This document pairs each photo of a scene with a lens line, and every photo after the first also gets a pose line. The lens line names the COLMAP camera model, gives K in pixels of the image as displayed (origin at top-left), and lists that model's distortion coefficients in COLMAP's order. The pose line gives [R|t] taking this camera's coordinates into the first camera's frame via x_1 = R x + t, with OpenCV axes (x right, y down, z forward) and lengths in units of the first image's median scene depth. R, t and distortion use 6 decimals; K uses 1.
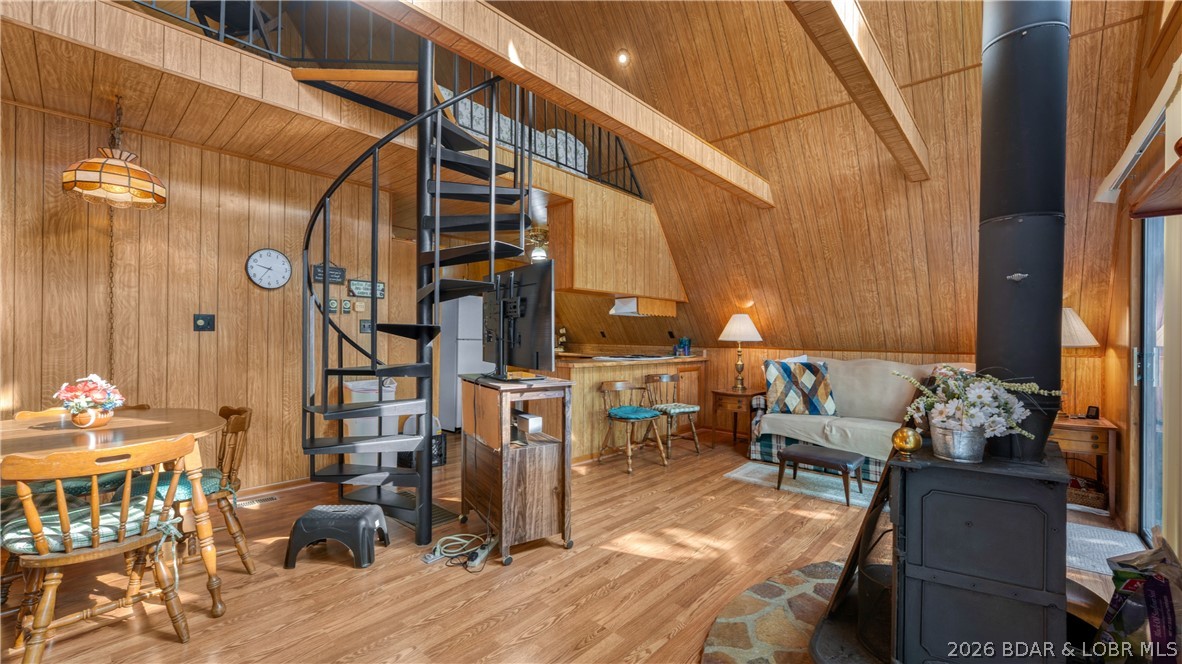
lens RADIAL K [[471.7, 0, 595.5], [0, 471.7, 331.1], [0, 0, 1]] dist [-0.005185, 0.001314]
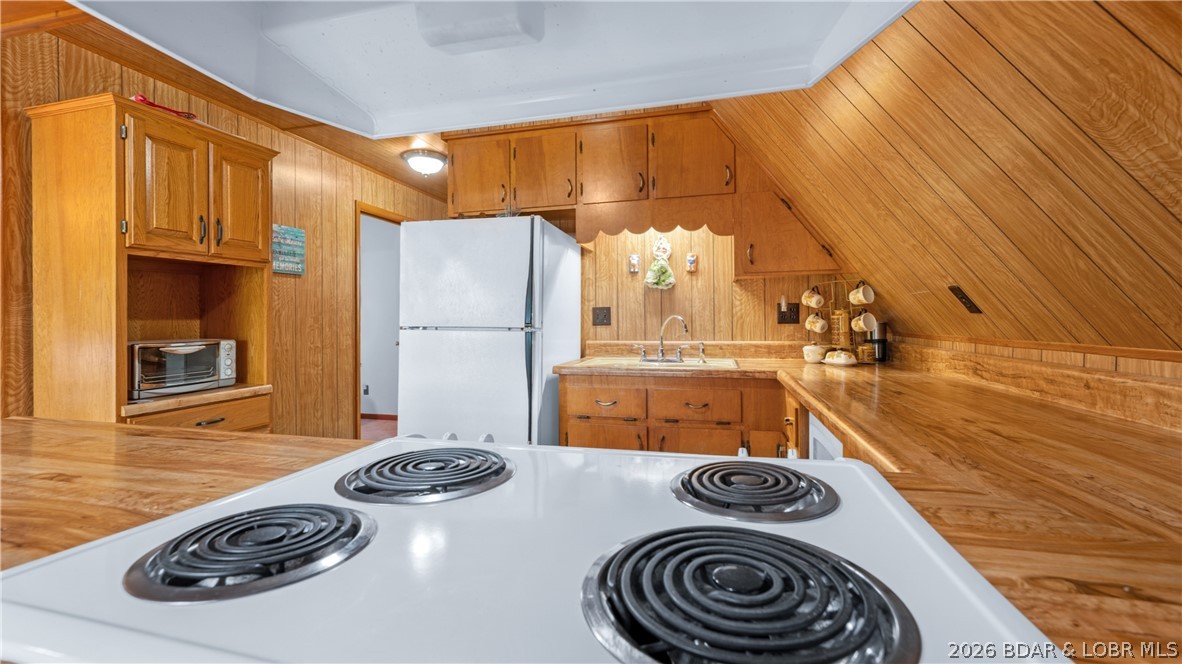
lens RADIAL K [[471.7, 0, 595.7], [0, 471.7, 326.4], [0, 0, 1]] dist [-0.005185, 0.001314]
pose [[0.452908, -0.008371, -0.891518, 0.209157], [0.024786, 0.999688, 0.003205, 0.023882], [0.891213, -0.023549, 0.452974, 1.216872]]
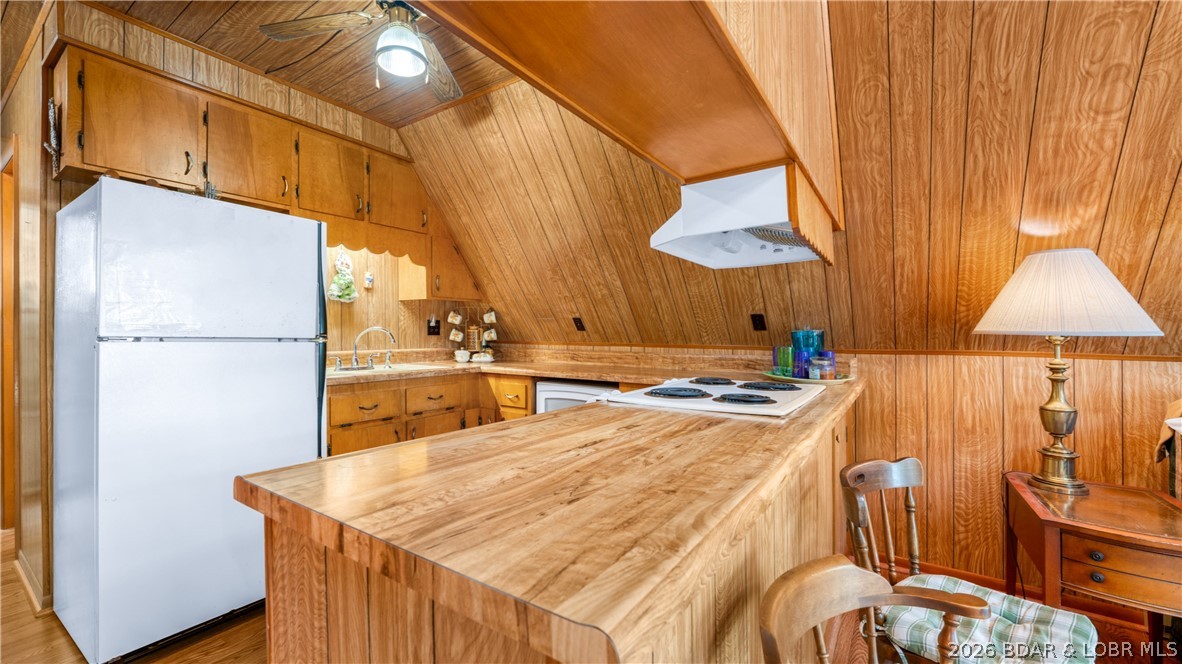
lens RADIAL K [[471.7, 0, 586.1], [0, 471.7, 332.6], [0, 0, 1]] dist [-0.005185, 0.001314]
pose [[0.991518, -0.008107, 0.129717, -0.059335], [0.006395, 0.999887, 0.013605, 0.014676], [-0.129812, -0.012660, 0.991458, 0.875028]]
